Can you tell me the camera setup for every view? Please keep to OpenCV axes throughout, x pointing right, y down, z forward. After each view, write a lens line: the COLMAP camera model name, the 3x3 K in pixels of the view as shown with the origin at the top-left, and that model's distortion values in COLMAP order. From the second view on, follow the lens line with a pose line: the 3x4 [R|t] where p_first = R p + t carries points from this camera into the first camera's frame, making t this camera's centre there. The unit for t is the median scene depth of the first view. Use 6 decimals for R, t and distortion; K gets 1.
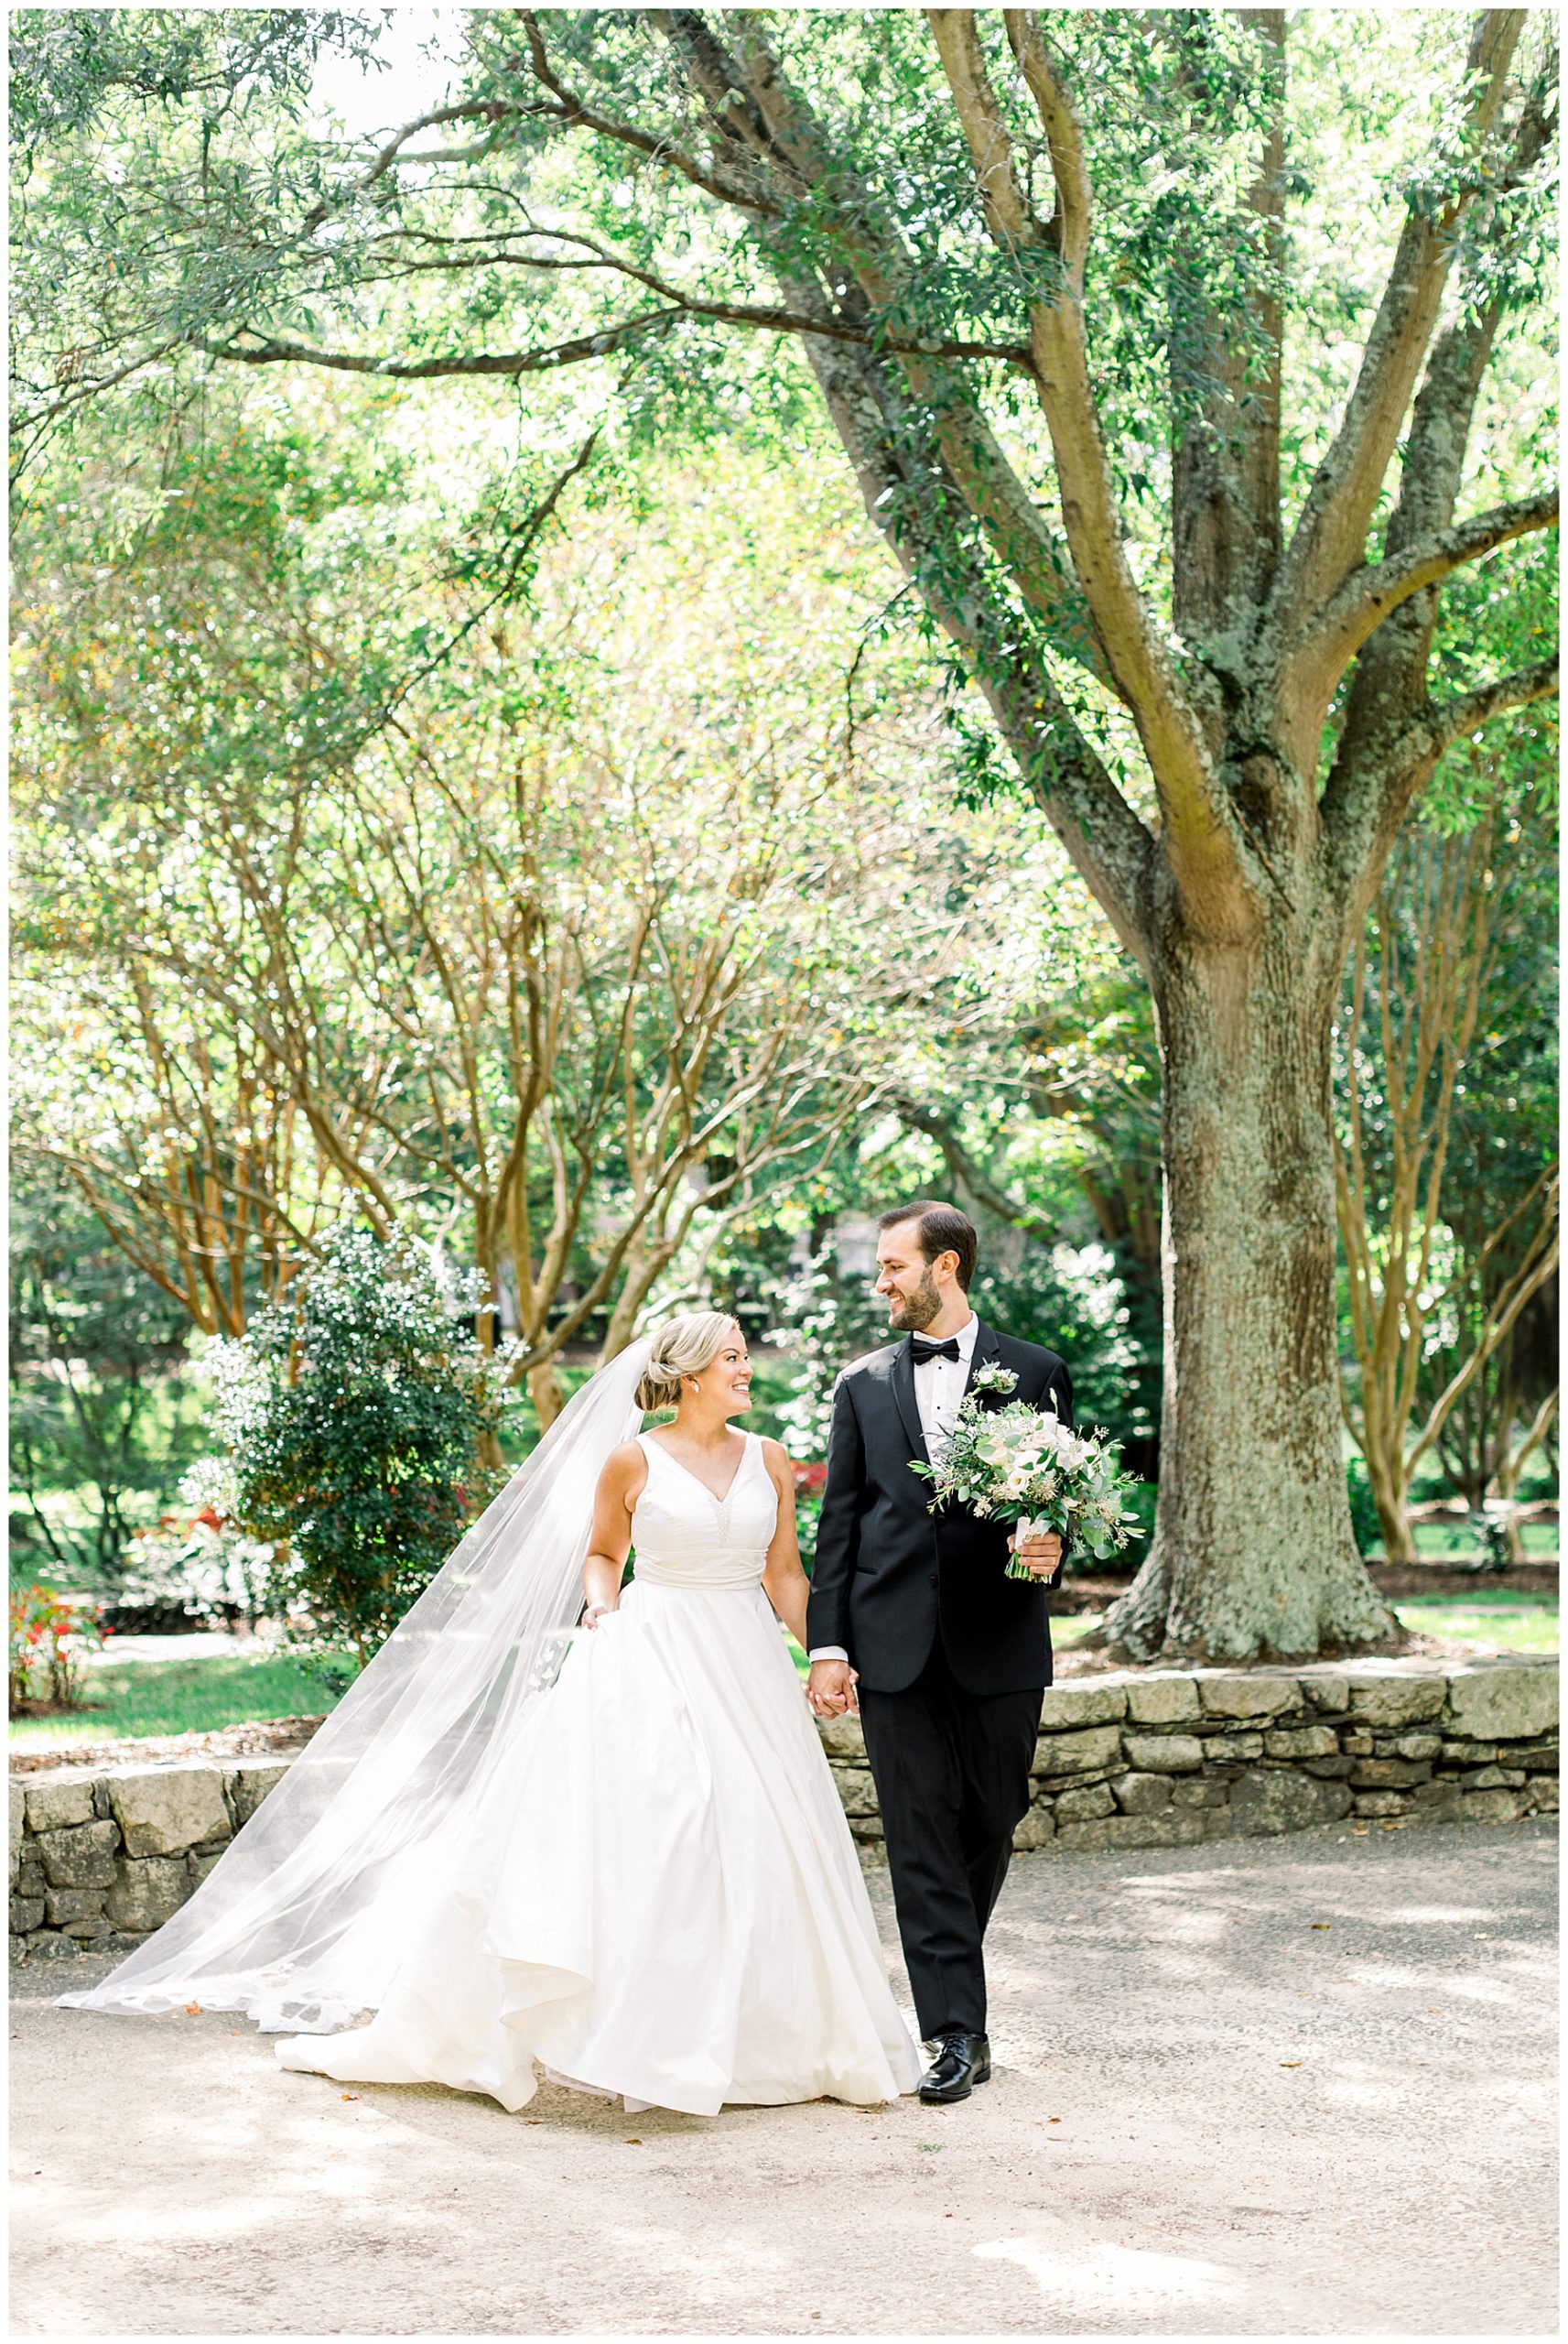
lens RADIAL K [[3566.7, 0, 791.1], [0, 3566.7, 1112.1], [0, 0, 1]] dist [0.032586, -0.054629]
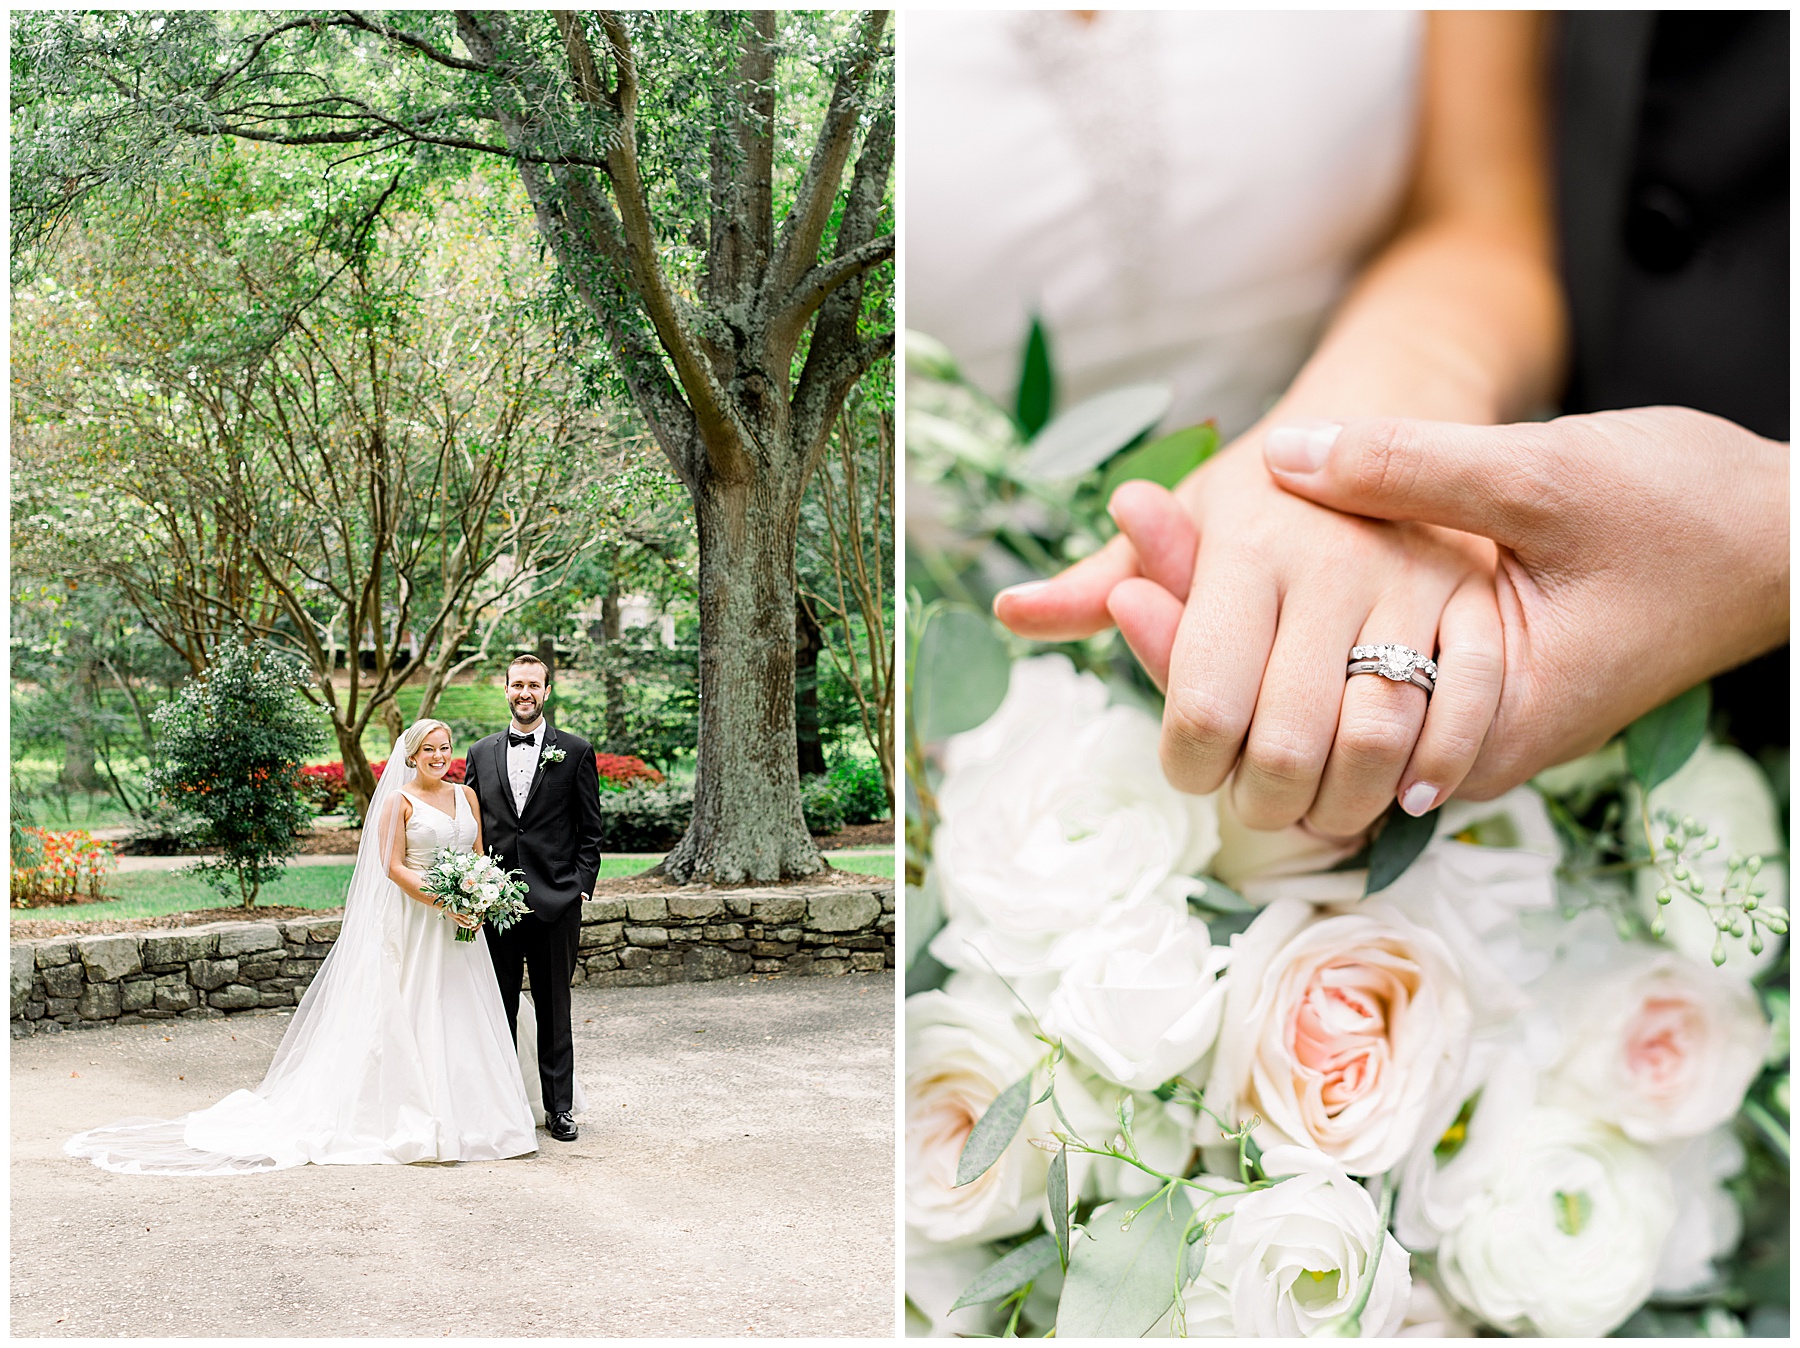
lens RADIAL K [[2296.3, 0, 492.5], [0, 2296.3, 599.0], [0, 0, 1]] dist [0.024307, 0.001653]
pose [[0.998555, 0.007830, -0.053168, 0.063128], [-0.005859, 0.999294, 0.037122, -0.030617], [0.053422, -0.036757, 0.997895, -0.147079]]
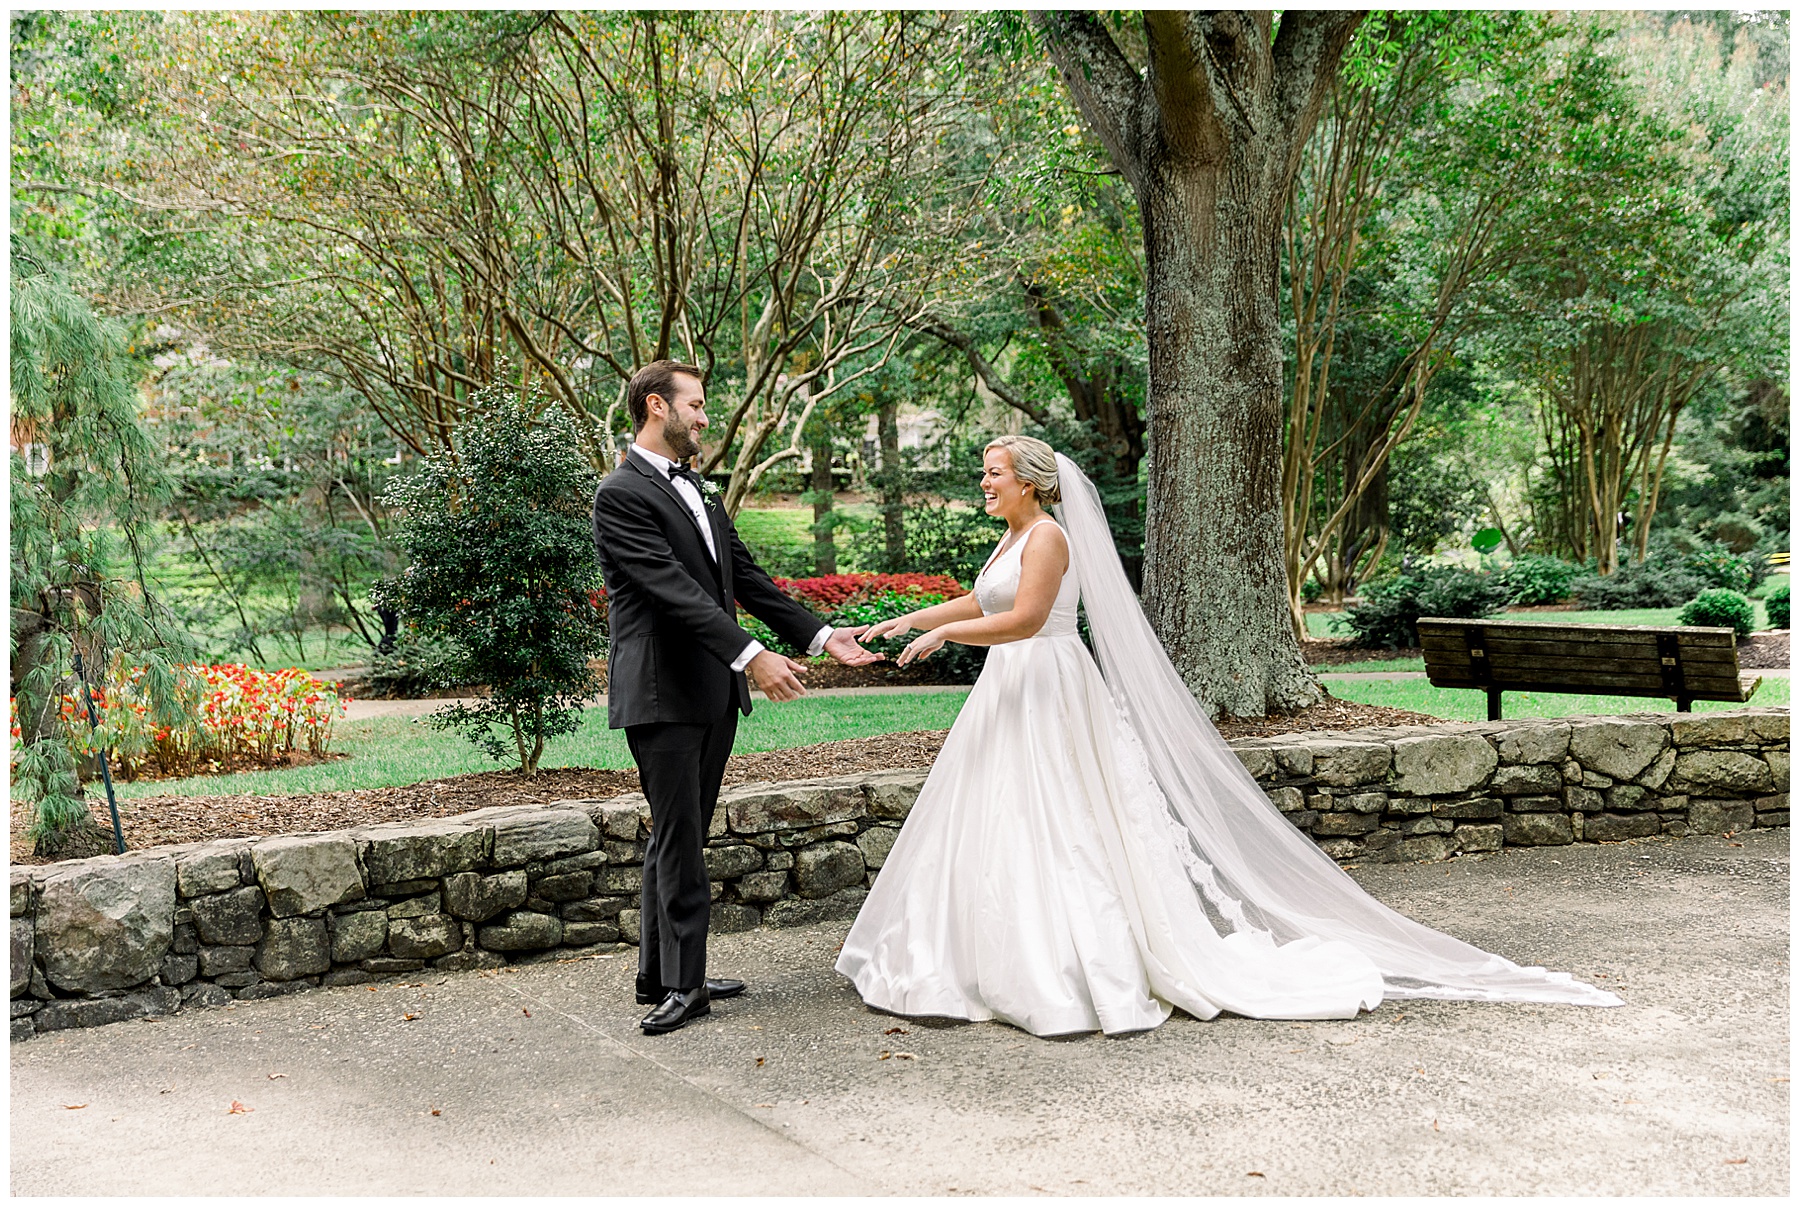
lens RADIAL K [[2309.2, 0, 900.0], [0, 2309.2, 603.5], [0, 0, 1]] dist [0.002634, 0.006015]
pose [[0.999895, -0.005159, 0.013532, 0.004135], [0.003623, 0.993795, 0.111169, 0.016739], [-0.014022, -0.111108, 0.993709, 0.171747]]
